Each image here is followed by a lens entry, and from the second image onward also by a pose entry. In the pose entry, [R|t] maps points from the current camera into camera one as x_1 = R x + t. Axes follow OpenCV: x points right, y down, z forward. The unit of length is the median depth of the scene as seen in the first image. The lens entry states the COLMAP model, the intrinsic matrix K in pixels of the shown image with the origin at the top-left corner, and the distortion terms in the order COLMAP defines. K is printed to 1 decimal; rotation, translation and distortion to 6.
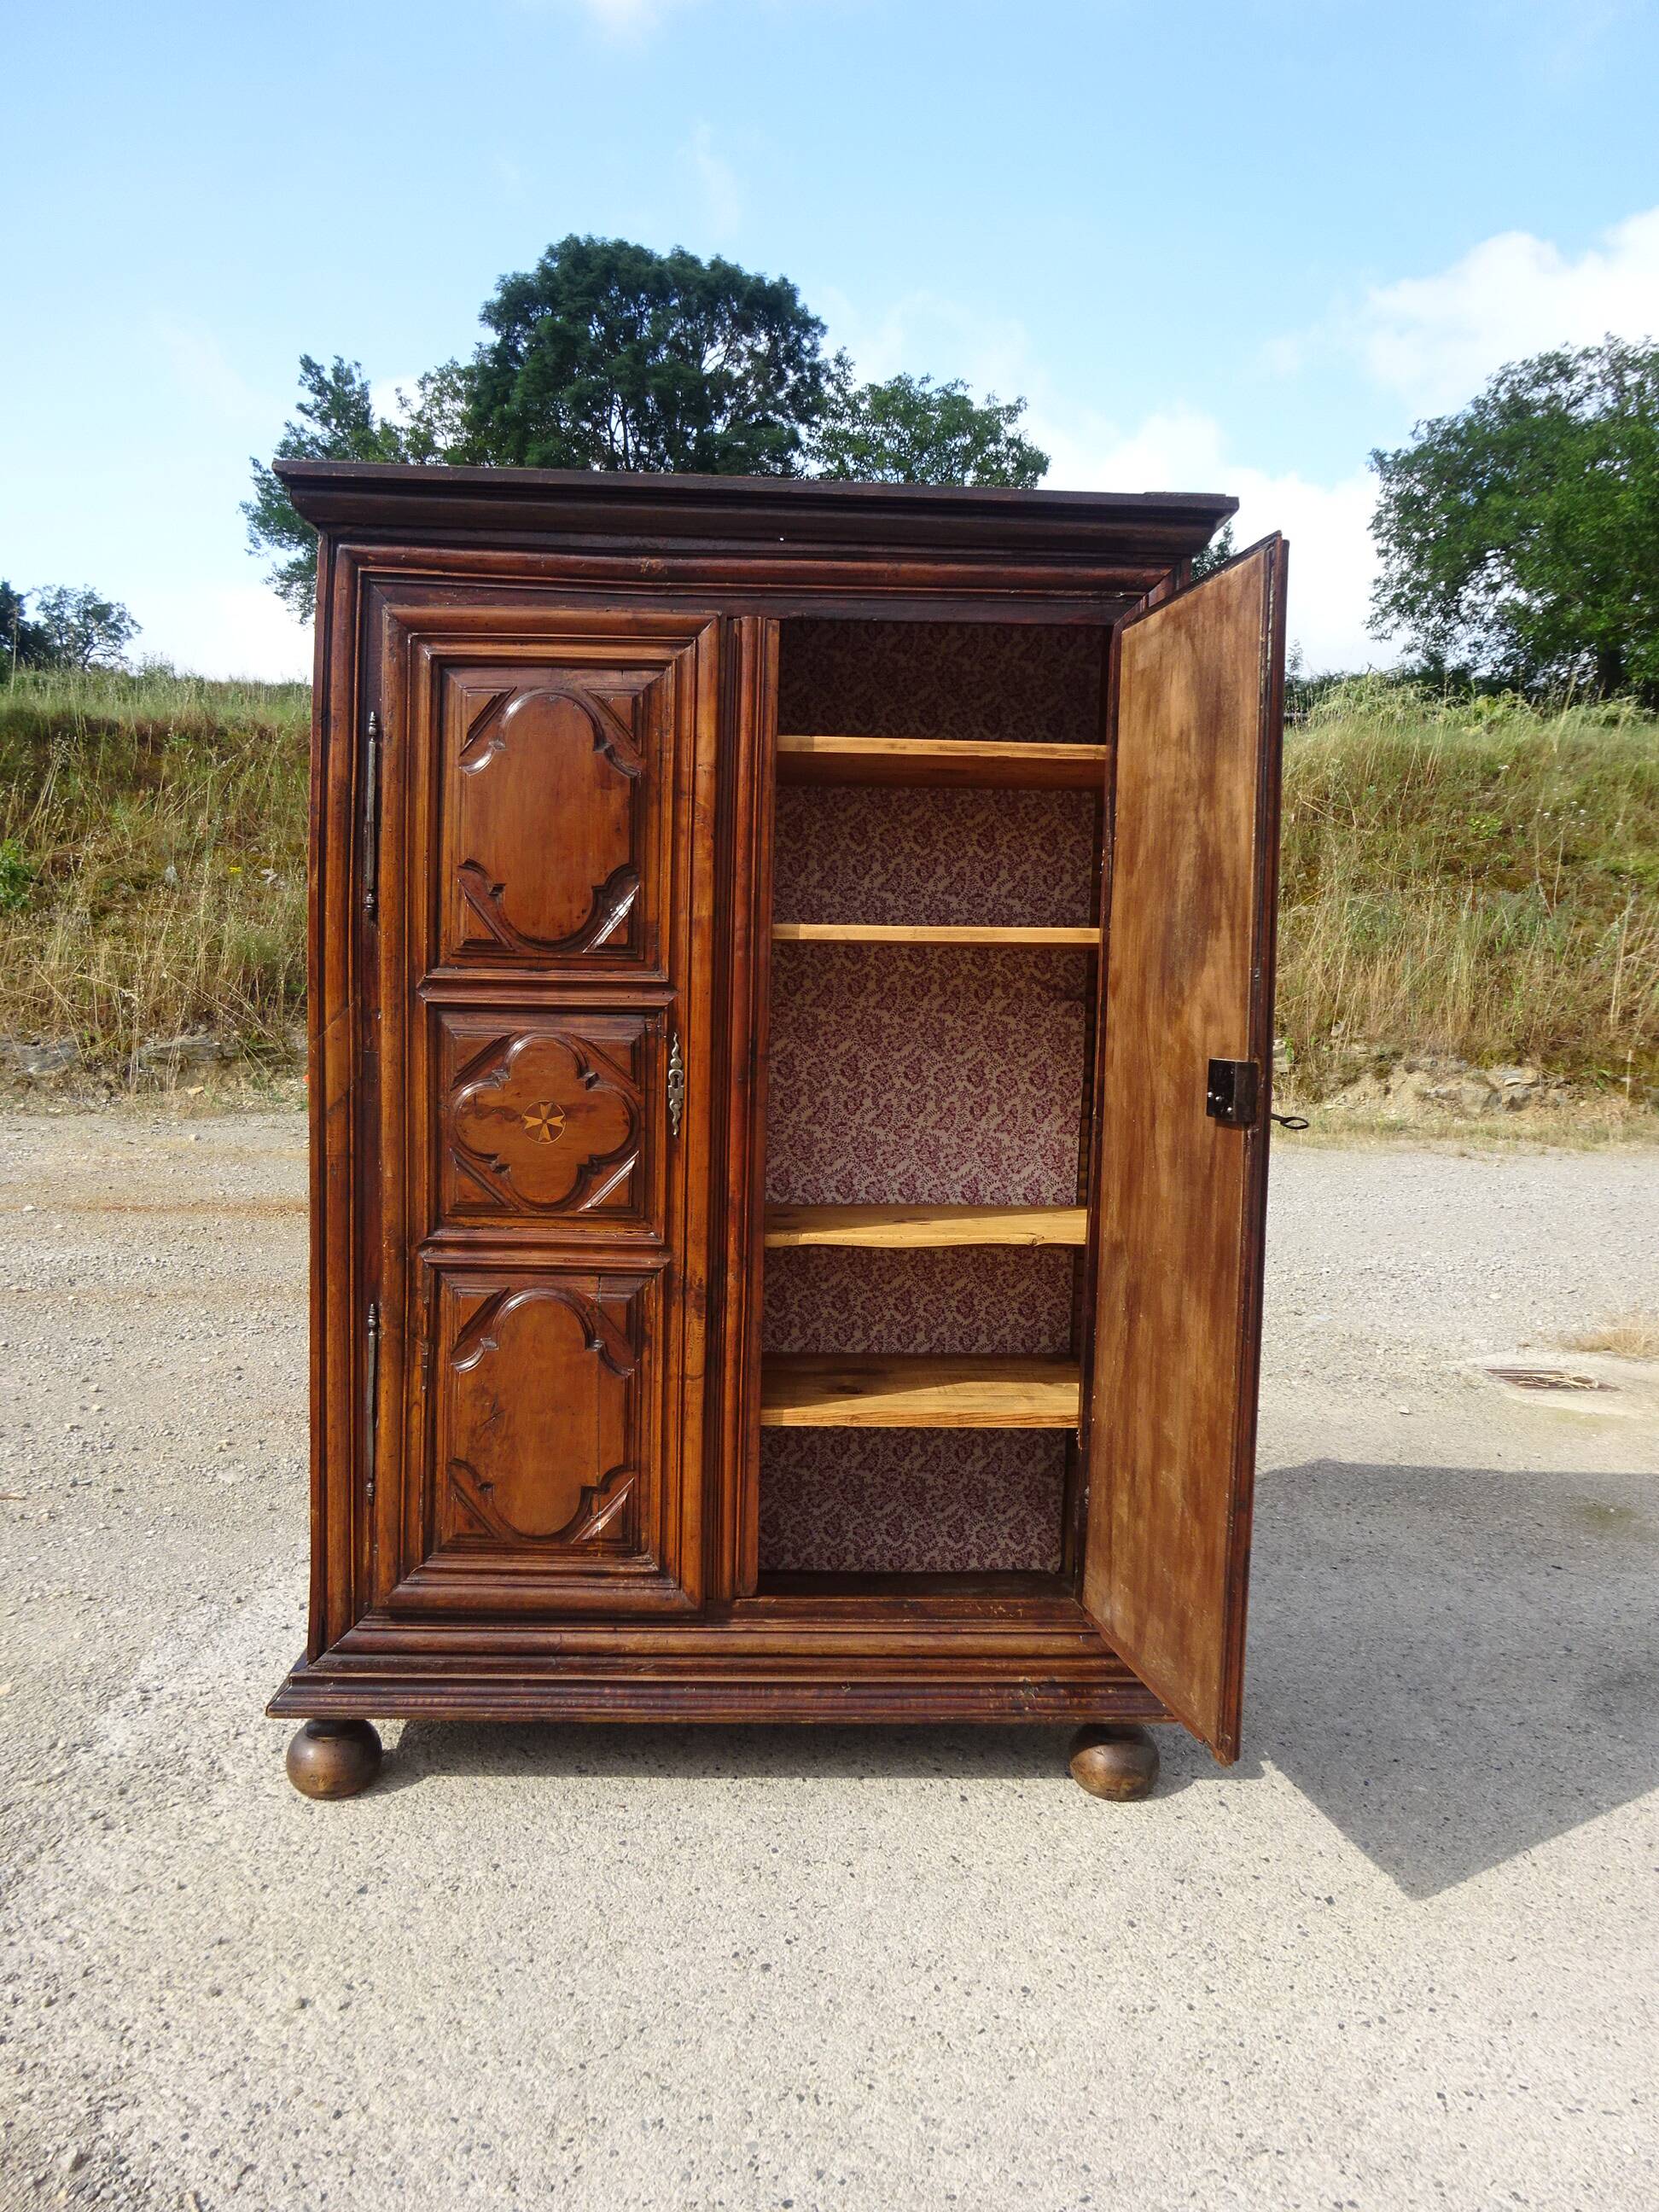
lens RADIAL K [[1625.6, 0, 831.5], [0, 1625.6, 1108.2], [0, 0, 1]] dist [-0.010388, 0.004095]
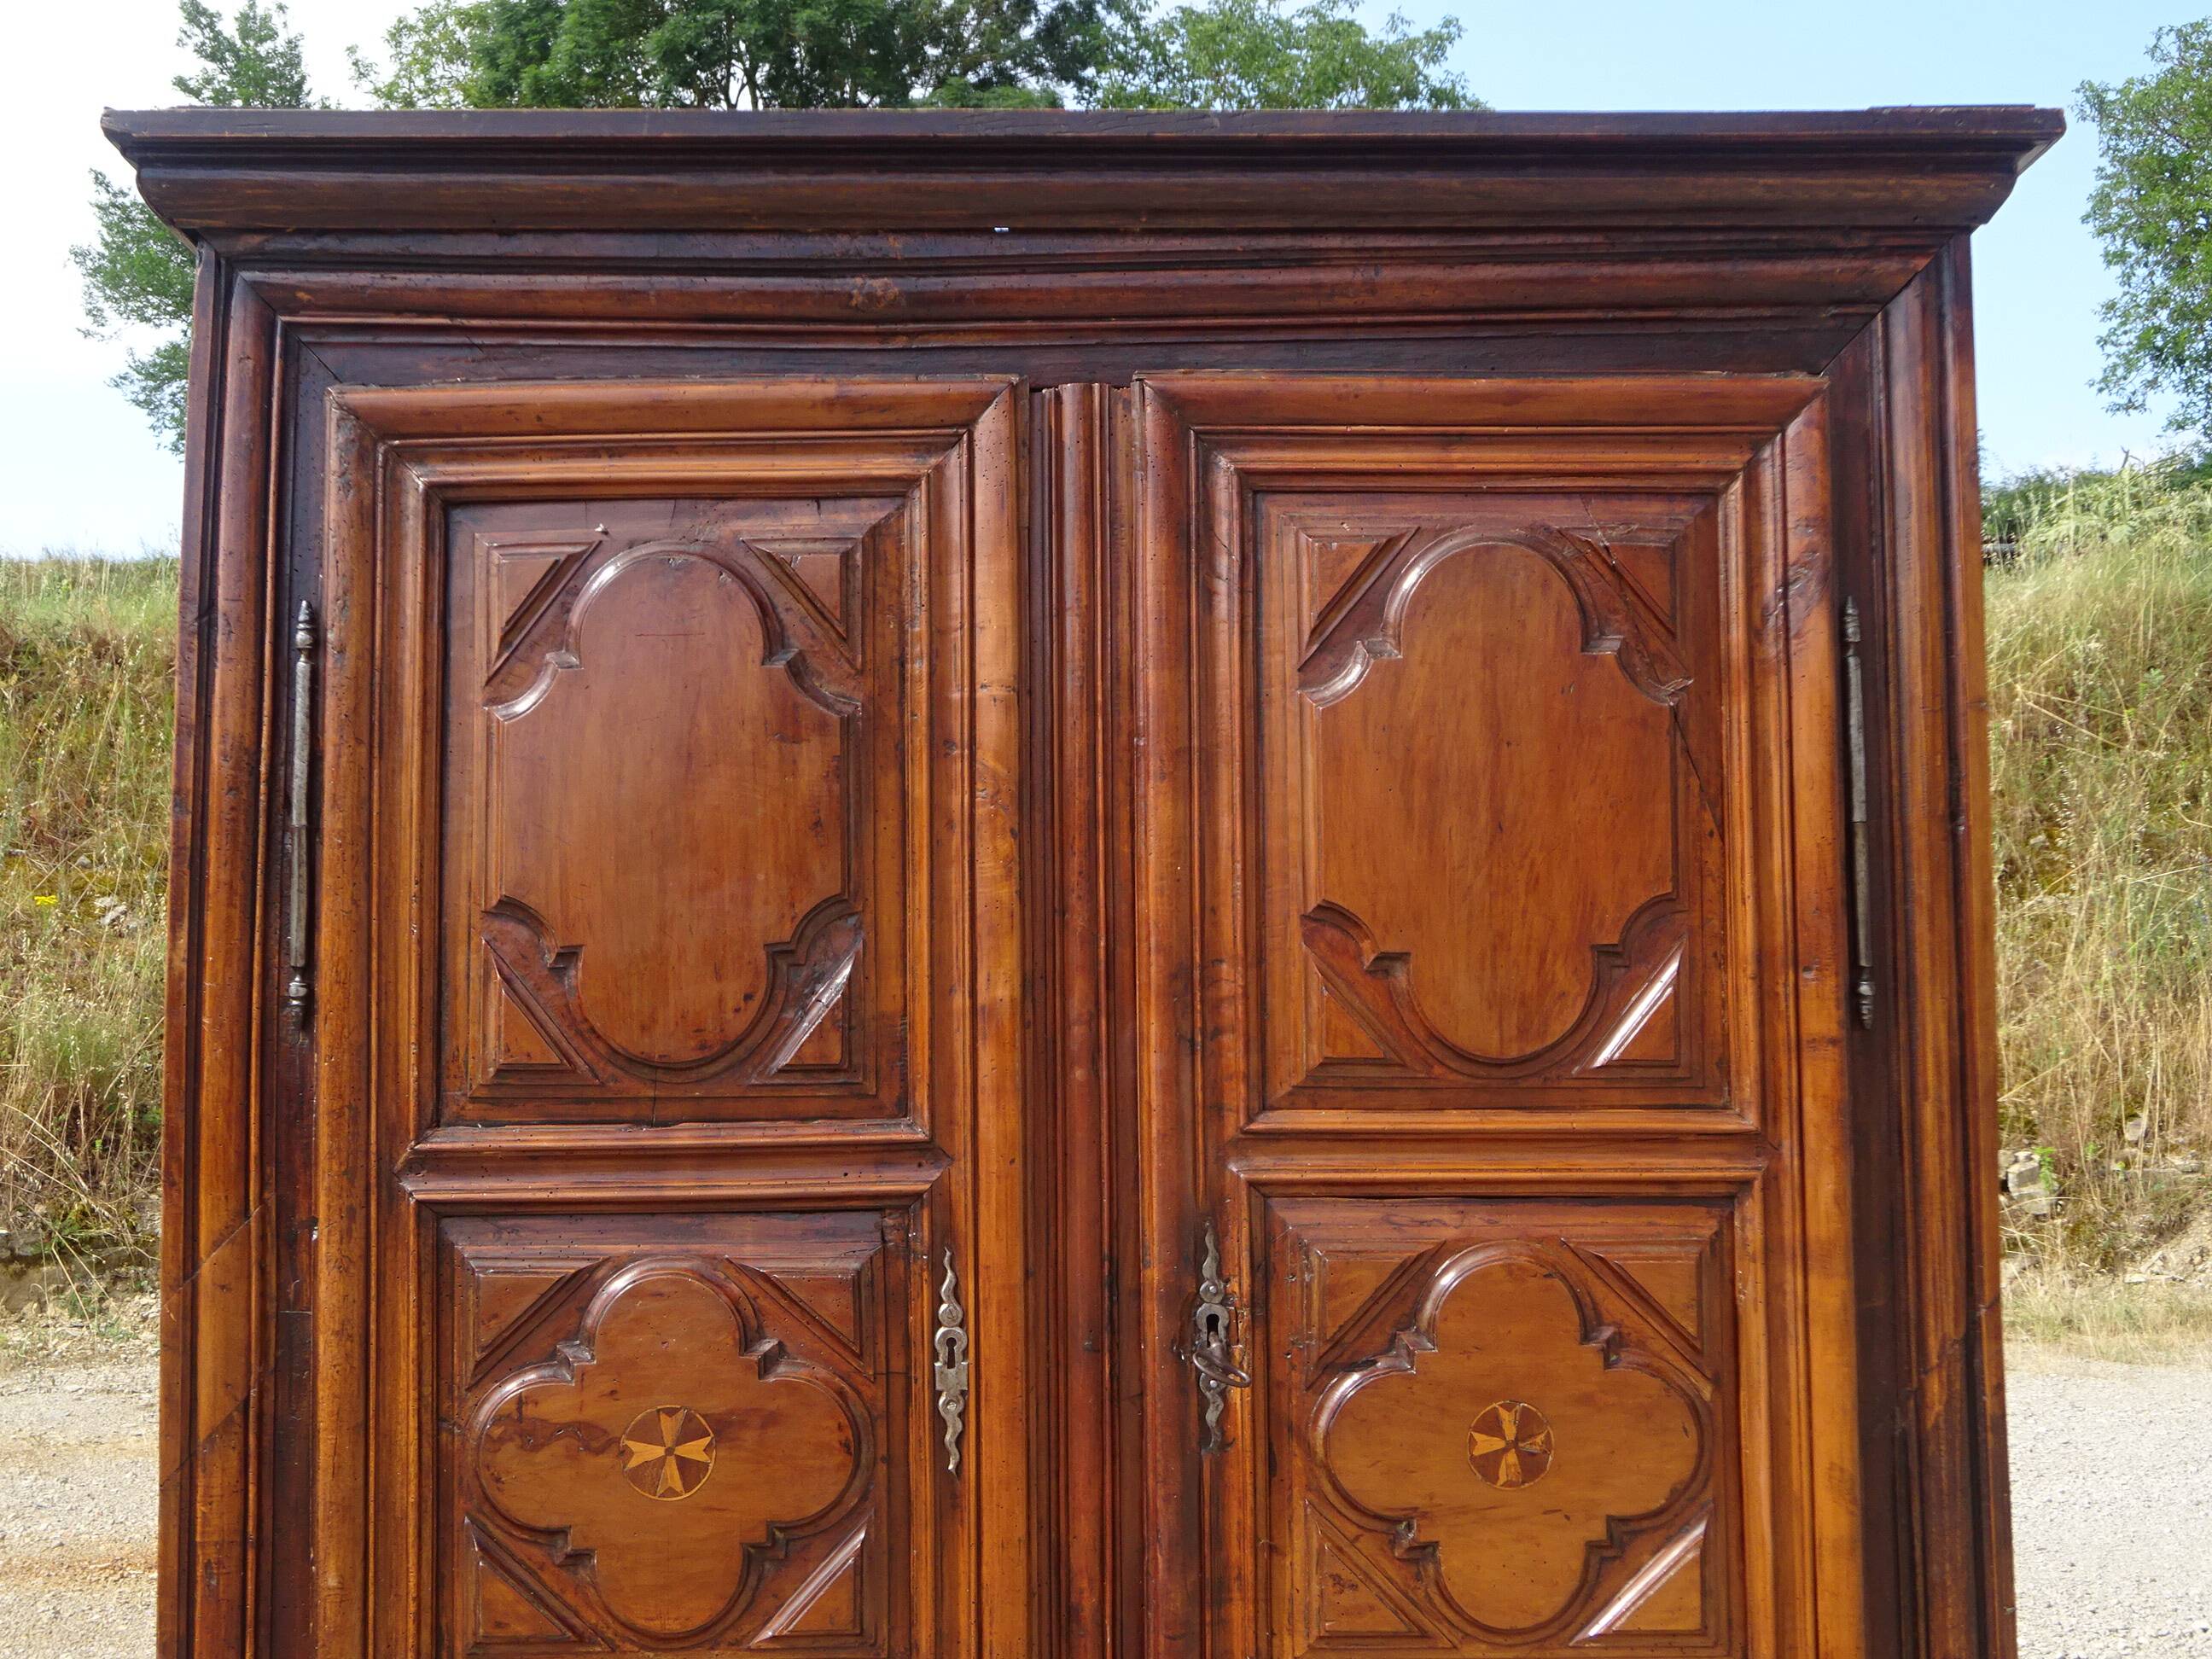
lens RADIAL K [[2999.4, 0, 1119.2], [0, 2999.4, 818.3], [0, 0, 1]] dist [0.026113, 0.000000]
pose [[0.999339, -0.035717, -0.006725, -0.035349], [0.034211, 0.986893, -0.157707, -0.029846], [0.012269, 0.157373, 0.987463, 0.123936]]
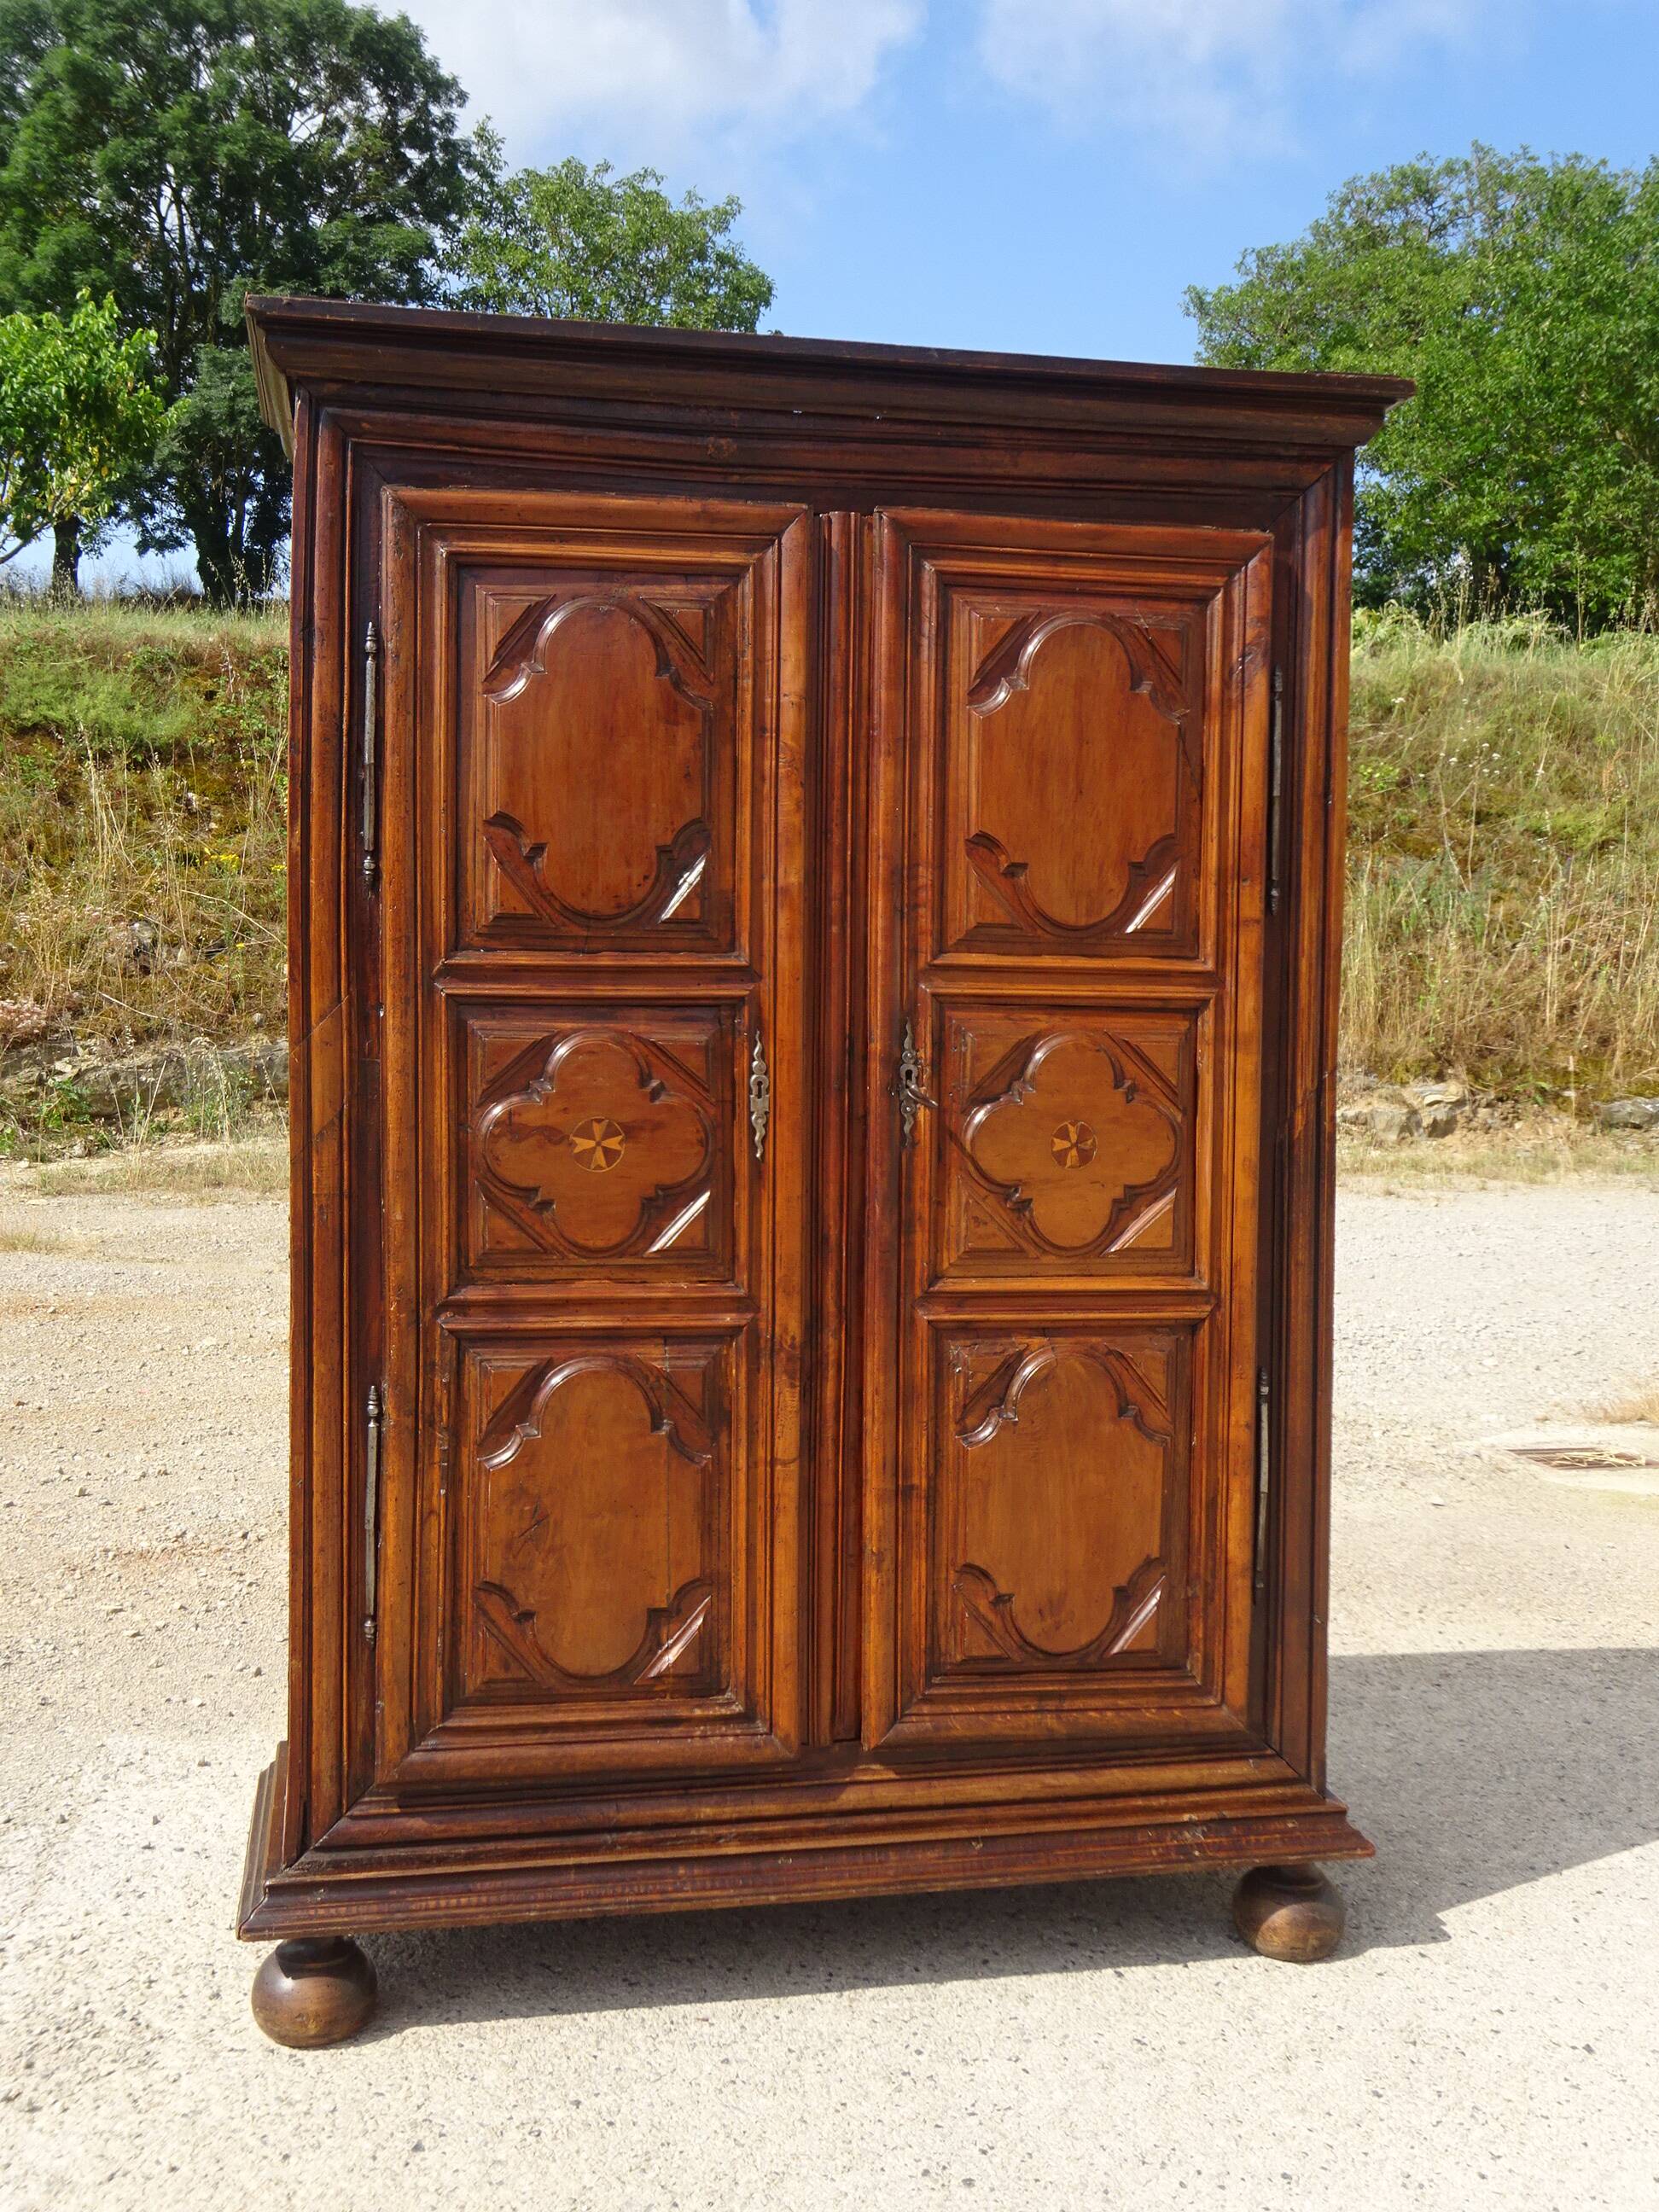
lens RADIAL K [[2221.9, 0, 841.1], [0, 2221.9, 1105.2], [0, 0, 1]] dist [0.024493, 0.000000]
pose [[0.986012, -0.022202, 0.165187, -0.232836], [0.026247, 0.999406, -0.022346, 0.016291], [-0.164593, 0.026369, 0.986009, -0.081490]]
